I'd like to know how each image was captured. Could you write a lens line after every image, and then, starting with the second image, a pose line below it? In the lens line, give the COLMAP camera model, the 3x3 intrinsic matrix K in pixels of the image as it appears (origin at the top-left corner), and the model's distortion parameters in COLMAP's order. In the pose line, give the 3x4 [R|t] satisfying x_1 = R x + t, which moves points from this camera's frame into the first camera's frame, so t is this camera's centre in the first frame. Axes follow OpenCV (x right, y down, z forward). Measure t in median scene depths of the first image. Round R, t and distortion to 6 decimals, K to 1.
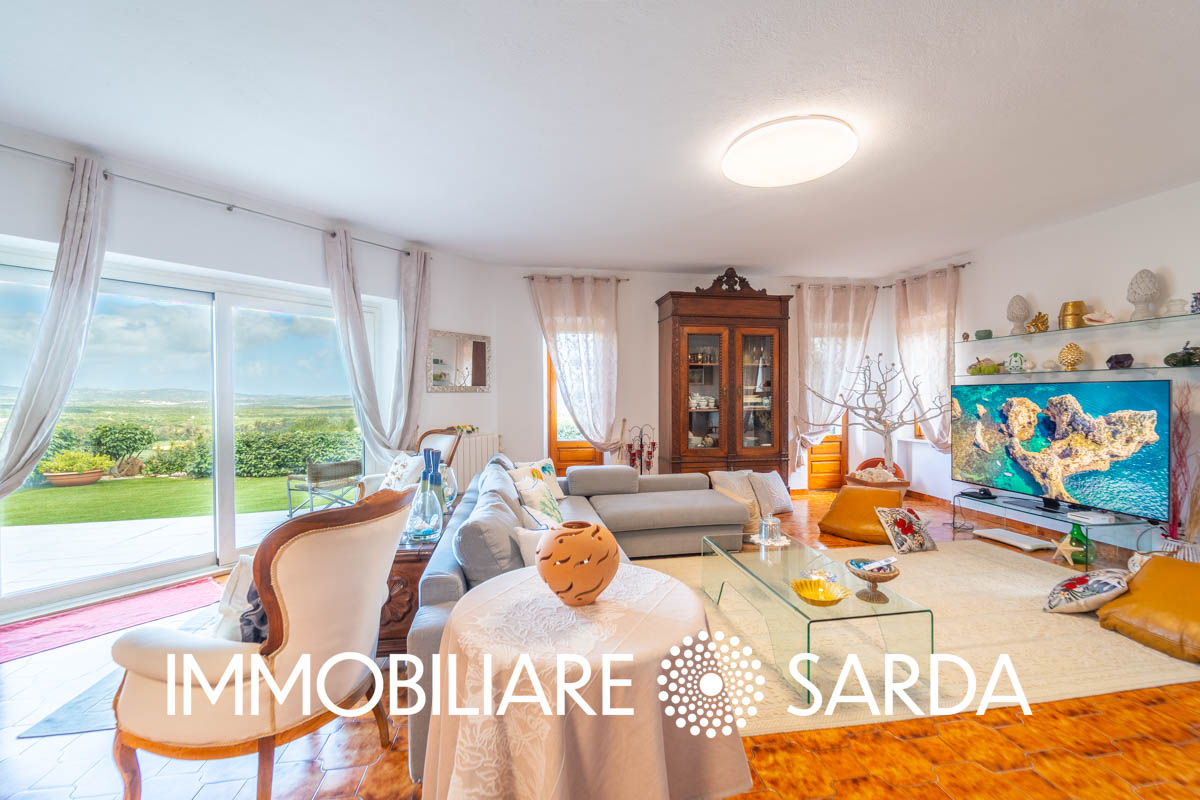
lens RADIAL K [[474.4, 0, 600.0], [0, 474.4, 400.0], [0, 0, 1]] dist [0.000656, -0.000109]
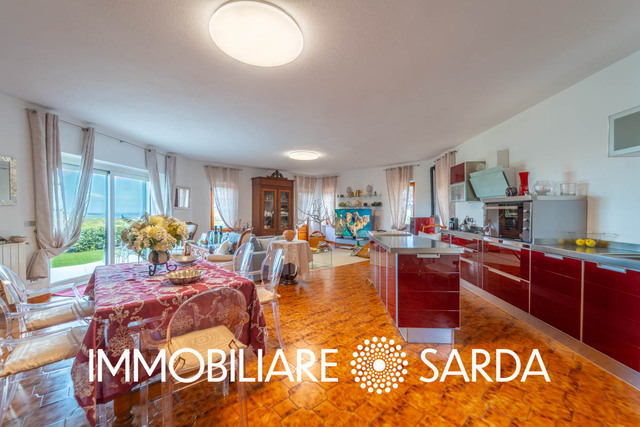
lens RADIAL K [[257.2, 0, 320.0], [0, 257.2, 213.5], [0, 0, 1]] dist [0.000415, -0.000180]
pose [[0.837131, 0.002572, 0.546997, -0.402306], [-0.001051, 0.999995, -0.003094, 0.007991], [-0.547002, 0.002015, 0.837129, -0.544257]]
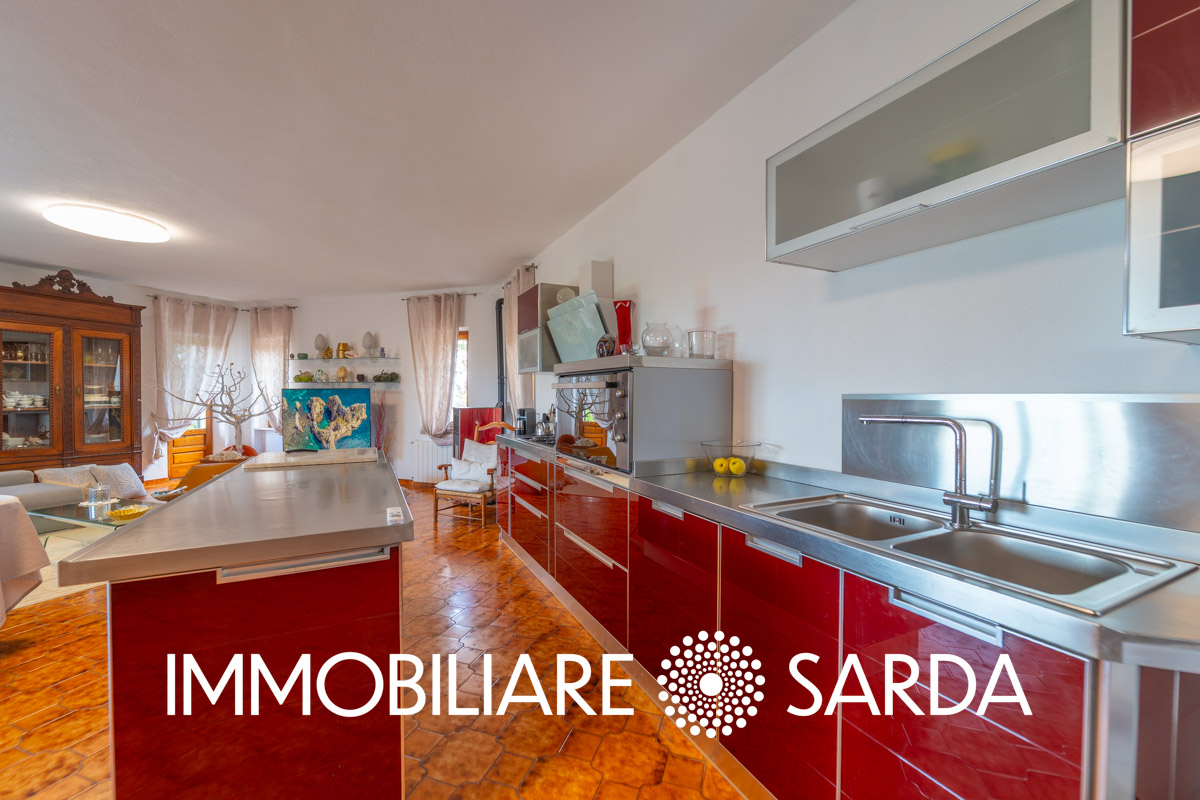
lens RADIAL K [[475.7, 0, 600.0], [0, 475.7, 400.0], [0, 0, 1]] dist [-0.001524, -0.000545]
pose [[0.464093, -0.002816, 0.885782, -0.097359], [0.003214, 0.999994, 0.001495, 0.004976], [-0.885781, 0.002153, 0.464099, -0.496913]]
